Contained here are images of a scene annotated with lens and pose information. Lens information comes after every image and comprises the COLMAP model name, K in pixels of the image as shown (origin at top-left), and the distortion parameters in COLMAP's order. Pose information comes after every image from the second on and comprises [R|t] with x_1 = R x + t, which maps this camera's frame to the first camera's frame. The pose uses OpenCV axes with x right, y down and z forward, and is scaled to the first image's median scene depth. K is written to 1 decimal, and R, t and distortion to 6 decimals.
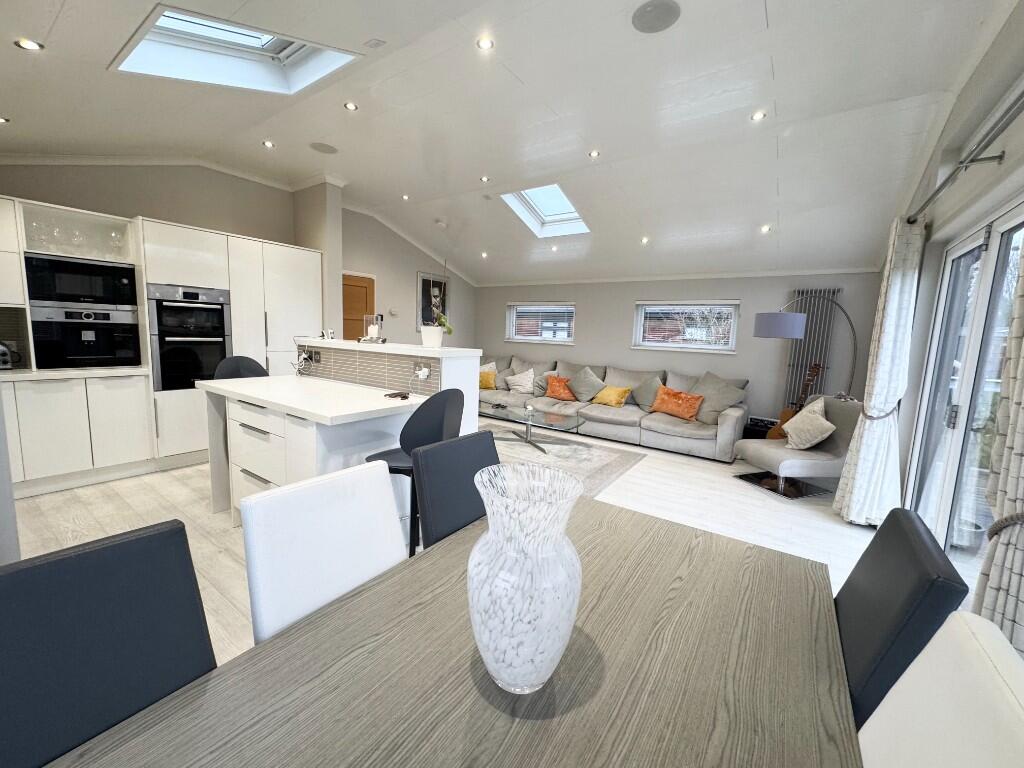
lens RADIAL K [[408.0, 0, 513.6], [0, 408.0, 384.2], [0, 0, 1]] dist [-0.014466, 0.000308]
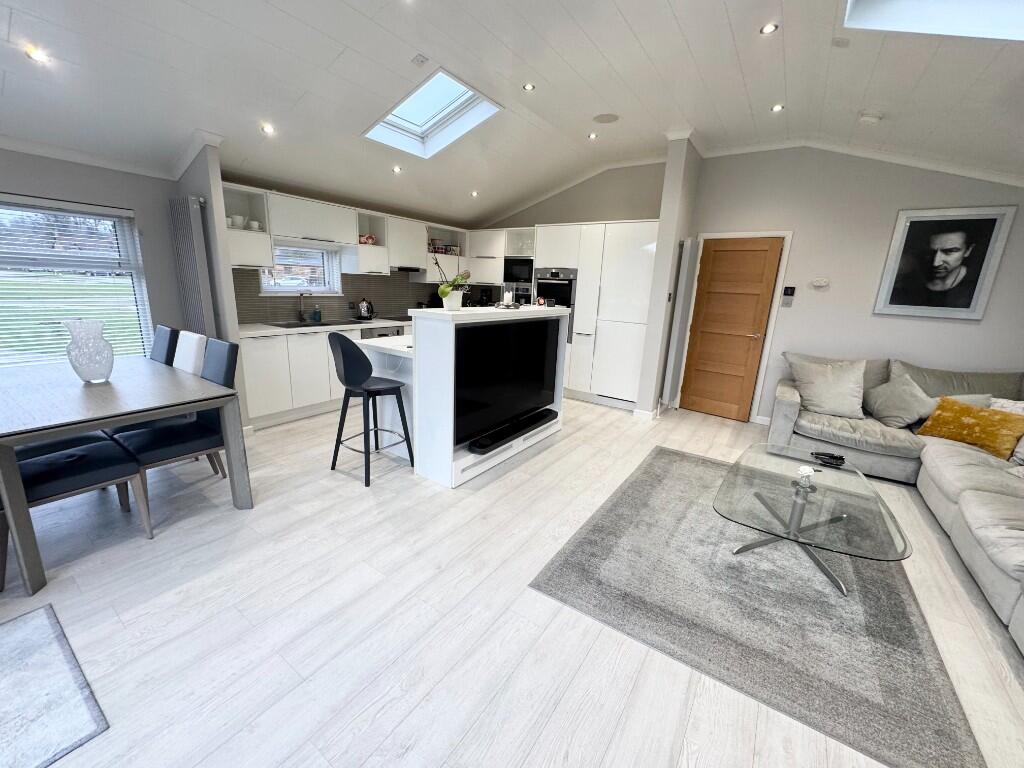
lens RADIAL K [[408.0, 0, 513.3], [0, 408.0, 385.1], [0, 0, 1]] dist [-0.014466, 0.000308]
pose [[0.009491, 0.199733, -0.979804, 0.542251], [-0.167982, 0.966242, 0.195342, -0.083221], [0.985744, 0.162736, 0.042722, 0.702501]]
